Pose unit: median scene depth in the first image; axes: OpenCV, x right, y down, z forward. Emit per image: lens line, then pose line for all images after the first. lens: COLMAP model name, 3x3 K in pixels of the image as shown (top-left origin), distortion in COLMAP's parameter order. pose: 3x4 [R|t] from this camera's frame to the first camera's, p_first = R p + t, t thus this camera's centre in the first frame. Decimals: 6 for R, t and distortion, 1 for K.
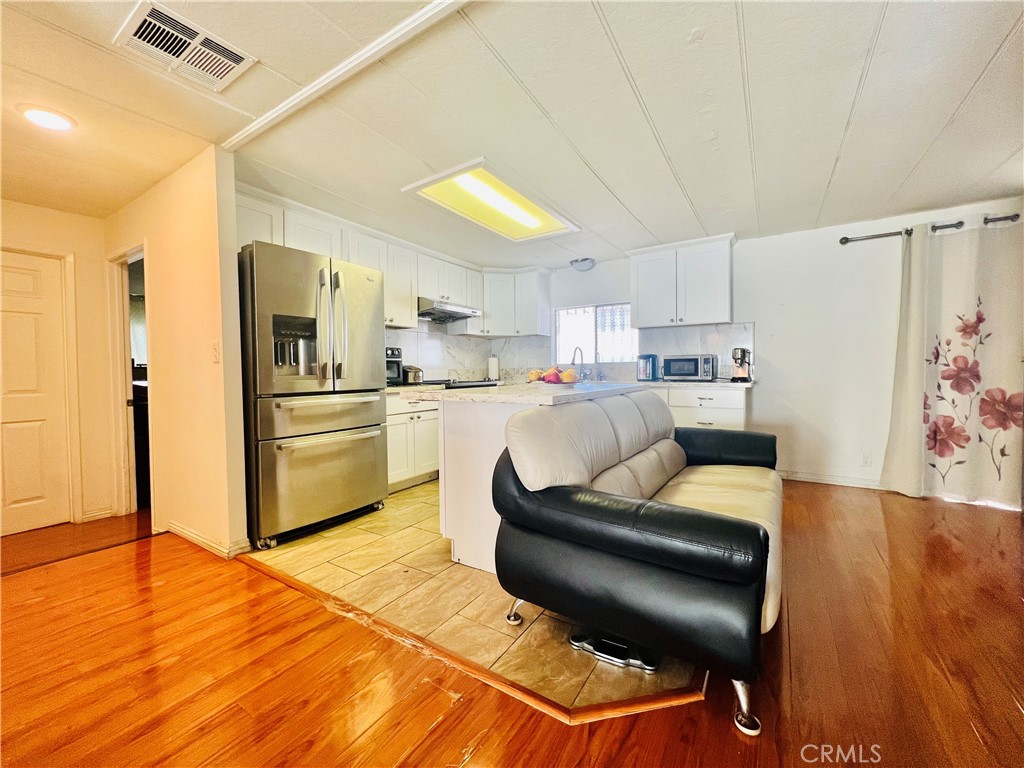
lens RADIAL K [[412.0, 0, 508.9], [0, 412.0, 380.3], [0, 0, 1]] dist [-0.004511, 0.001473]
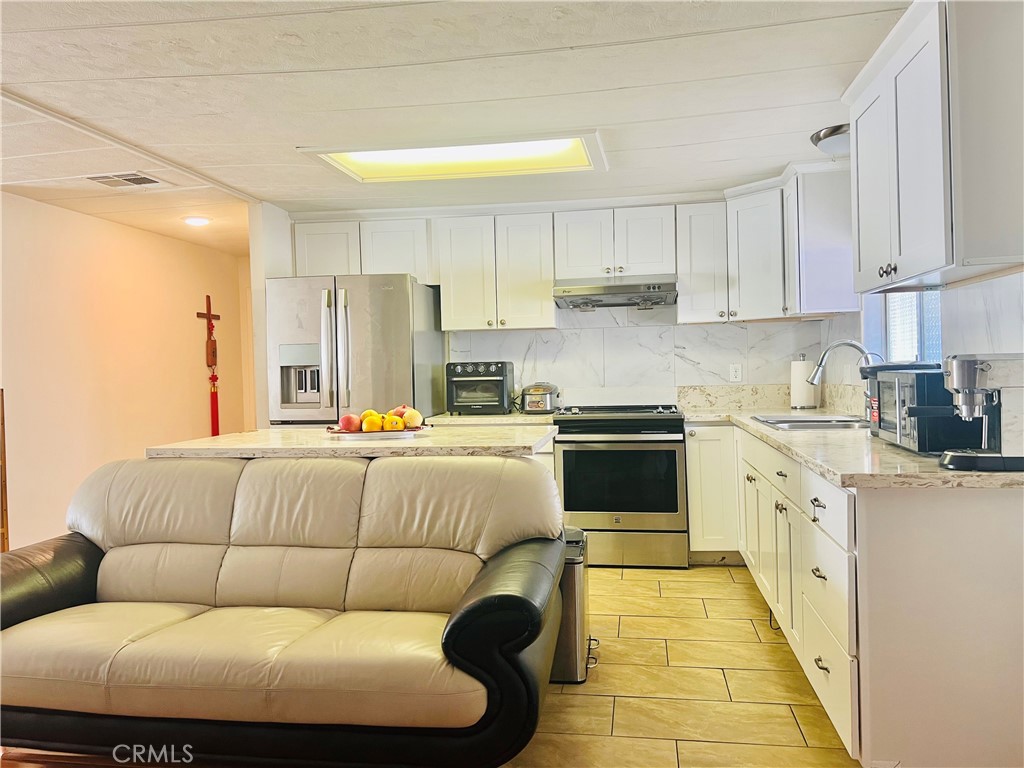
lens RADIAL K [[770.4, 0, 512.8], [0, 770.4, 376.9], [0, 0, 1]] dist [0.065337, -0.085151]
pose [[0.401237, 0.012840, -0.915884, 0.950117], [-0.002163, 0.999912, 0.013071, -0.068816], [0.915972, -0.003264, 0.401230, 0.483259]]
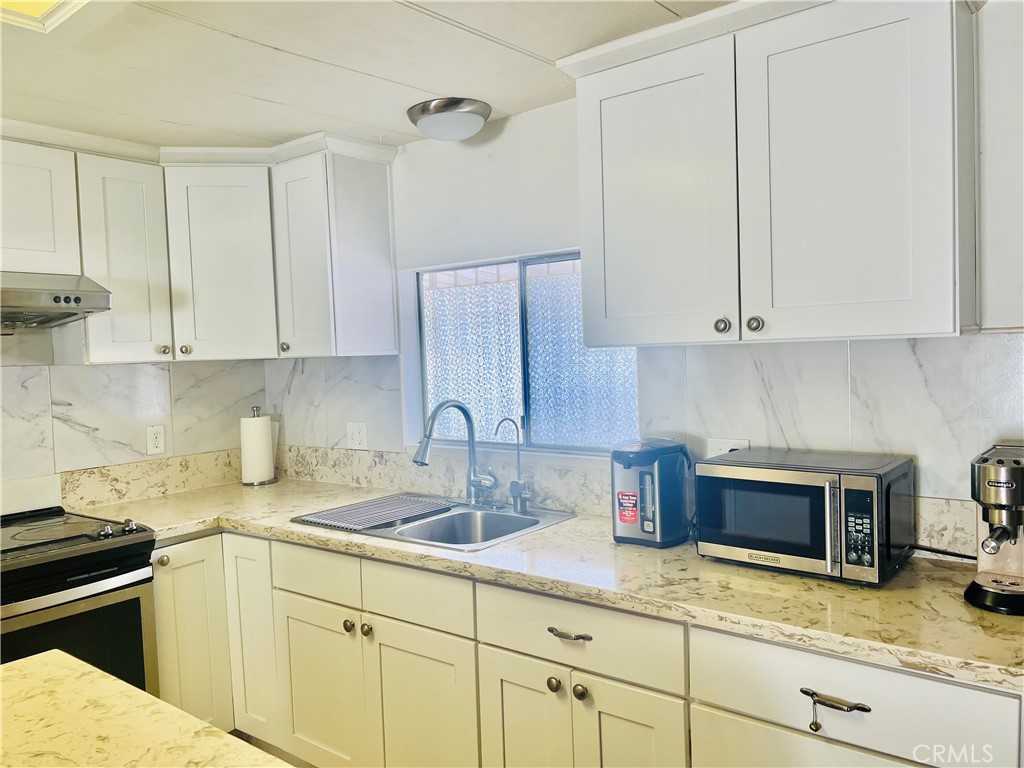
lens RADIAL K [[770.4, 0, 516.6], [0, 770.4, 384.1], [0, 0, 1]] dist [0.065337, -0.085151]
pose [[0.995687, -0.017701, -0.091070, 0.340313], [0.019719, 0.999579, 0.021305, -0.131821], [0.090655, -0.023008, 0.995617, 0.562764]]
